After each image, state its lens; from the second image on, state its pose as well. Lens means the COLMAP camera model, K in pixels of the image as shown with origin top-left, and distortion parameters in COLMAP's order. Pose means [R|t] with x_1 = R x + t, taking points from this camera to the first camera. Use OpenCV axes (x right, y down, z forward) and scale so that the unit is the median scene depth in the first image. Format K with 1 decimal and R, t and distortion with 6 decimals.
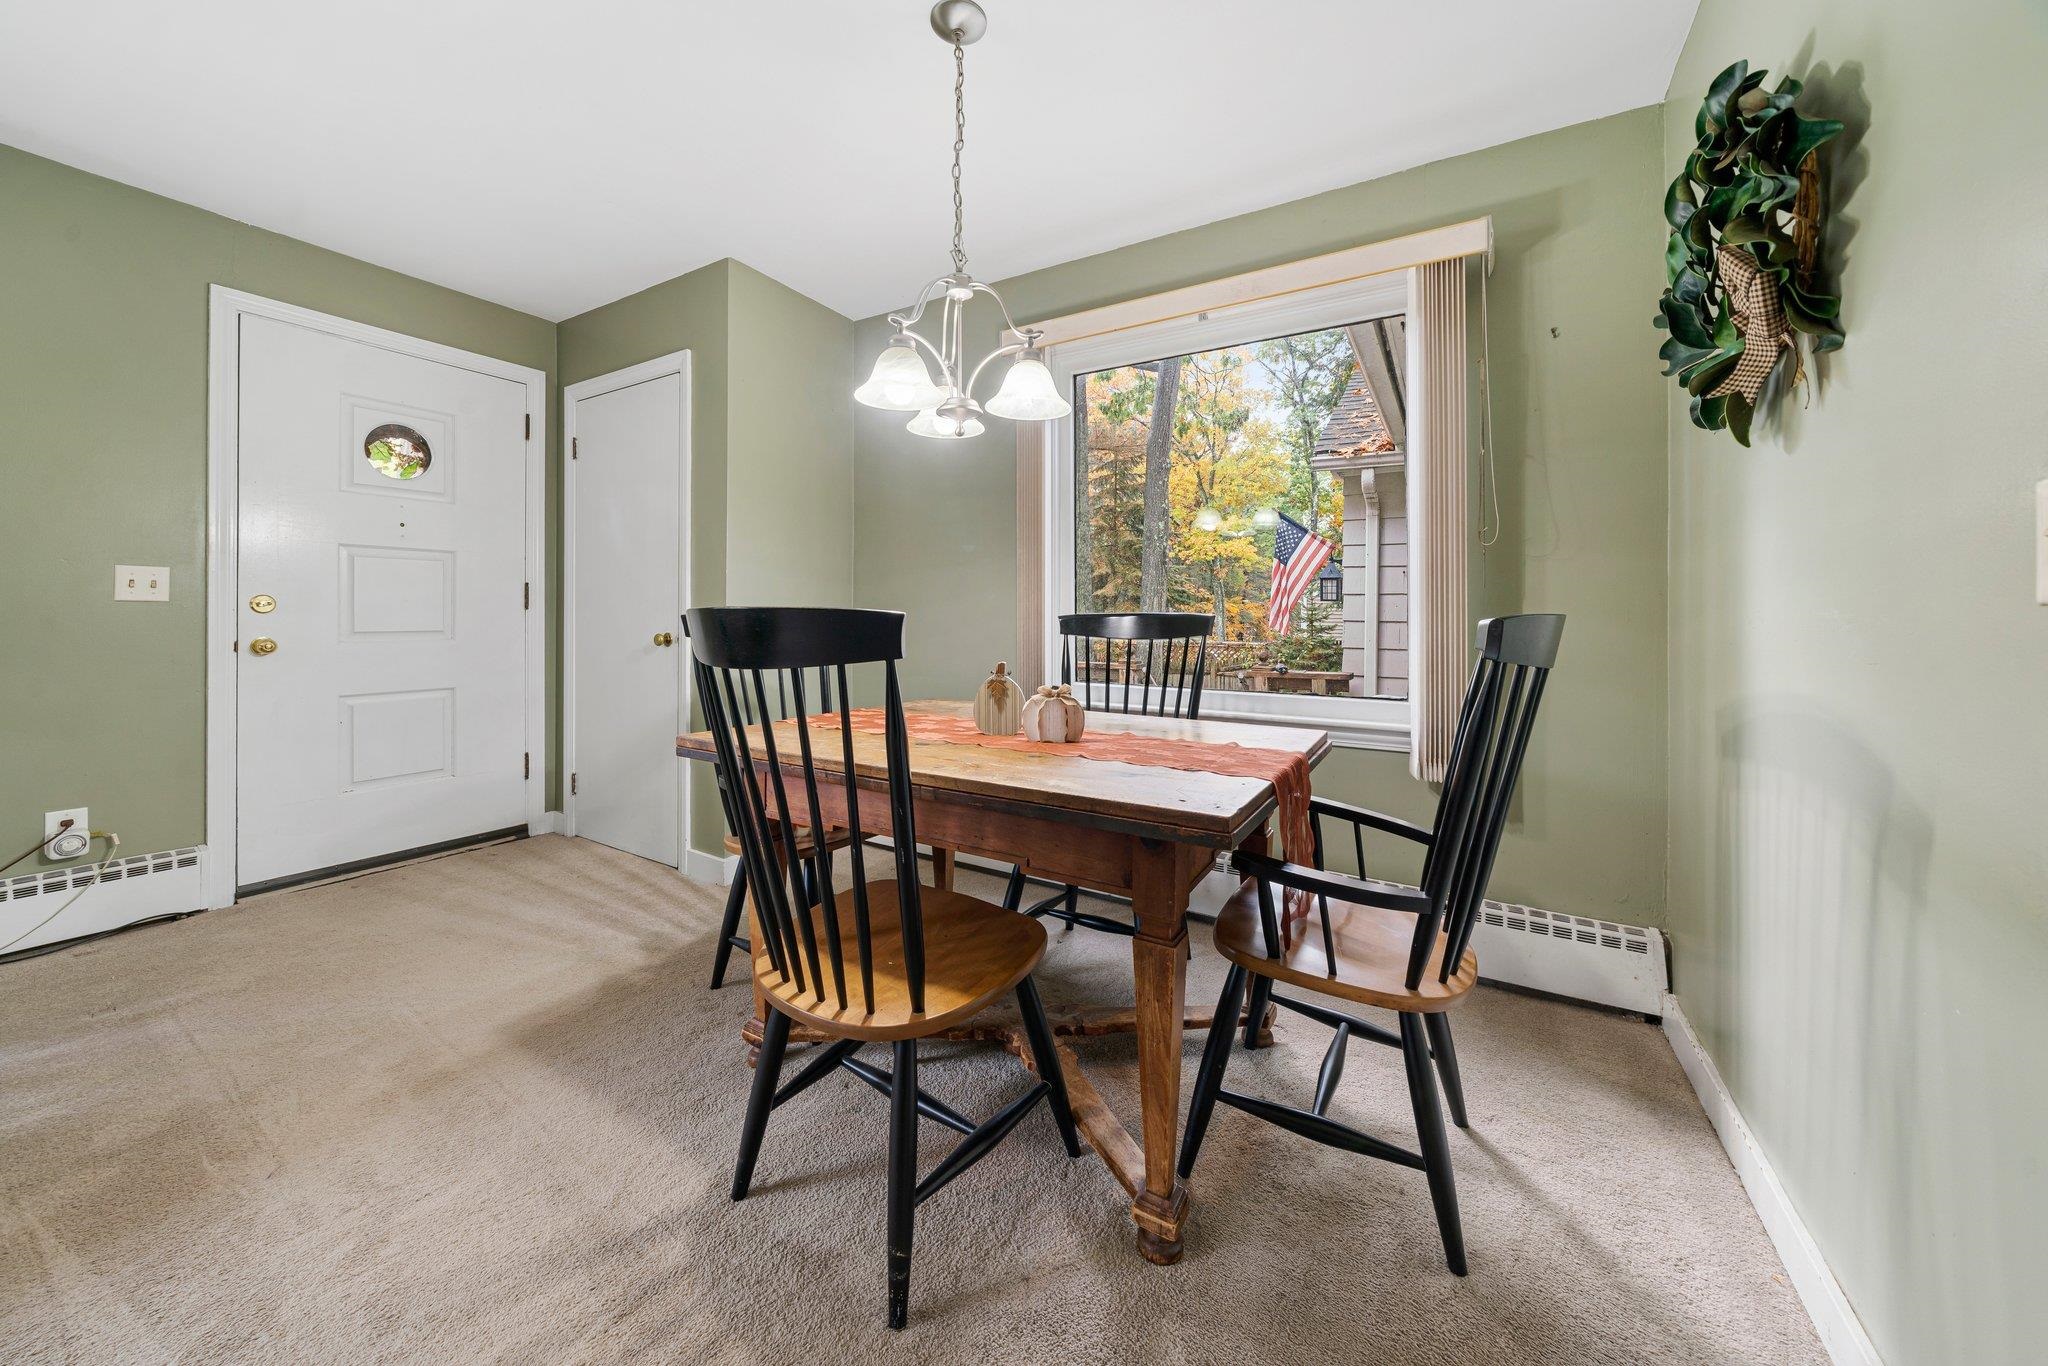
lens RADIAL K [[713.4, 0, 1020.6], [0, 713.4, 607.8], [0, 0, 1]] dist [-0.001265, -0.000003]
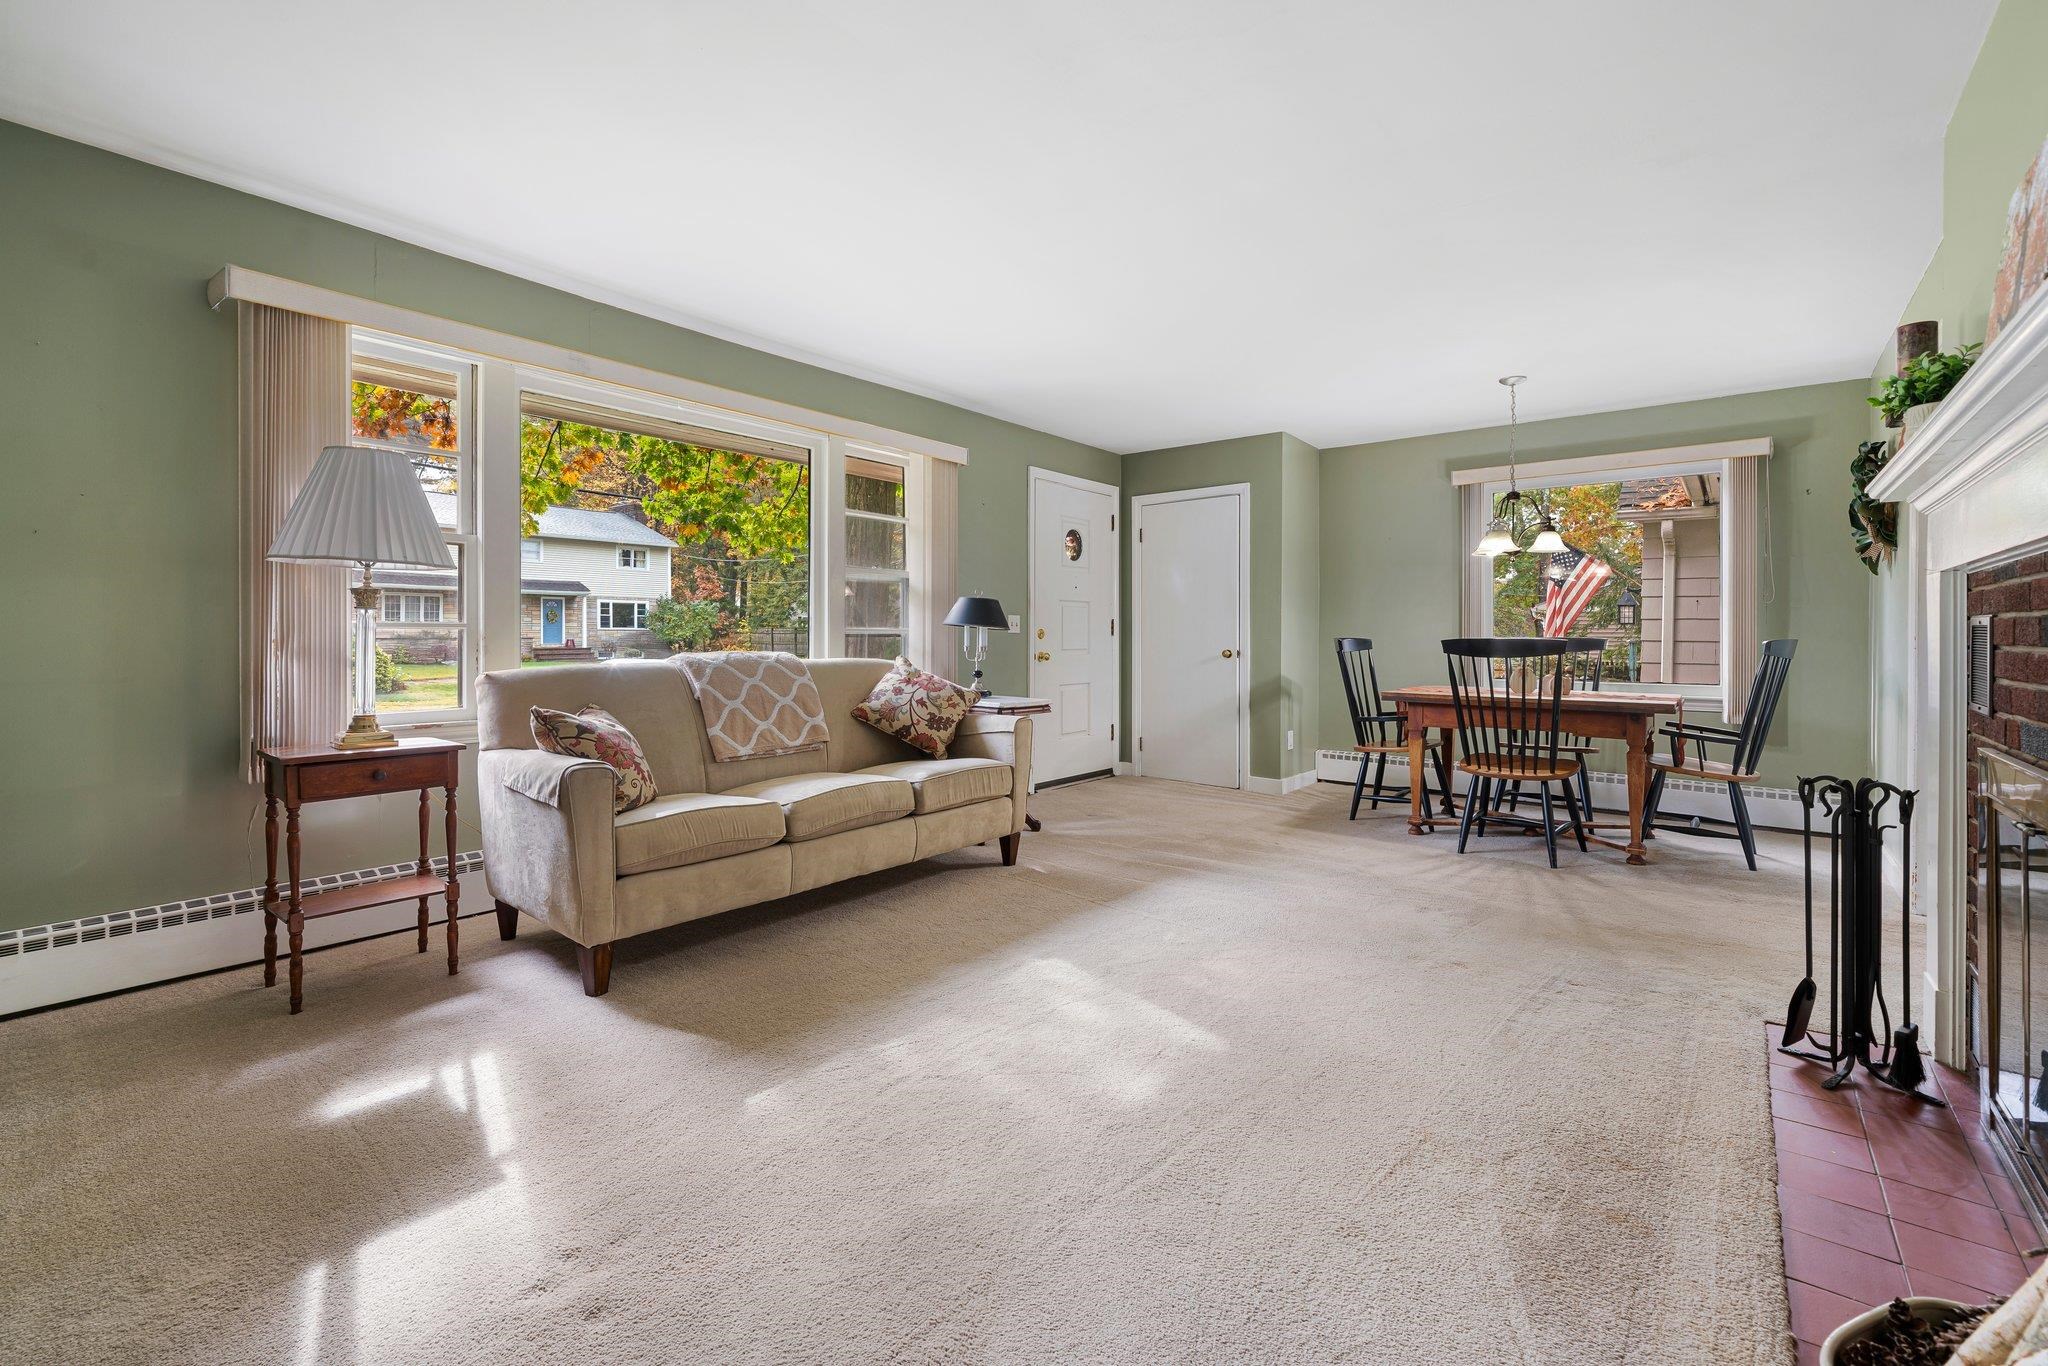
lens RADIAL K [[889.4, 0, 1028.0], [0, 889.4, 637.0], [0, 0, 1]] dist [0.027499, 0.000056]
pose [[0.993278, -0.003571, -0.115702, -0.645810], [0.005066, 0.999907, 0.012629, -0.020970], [0.115646, -0.013130, 0.993204, -1.023158]]
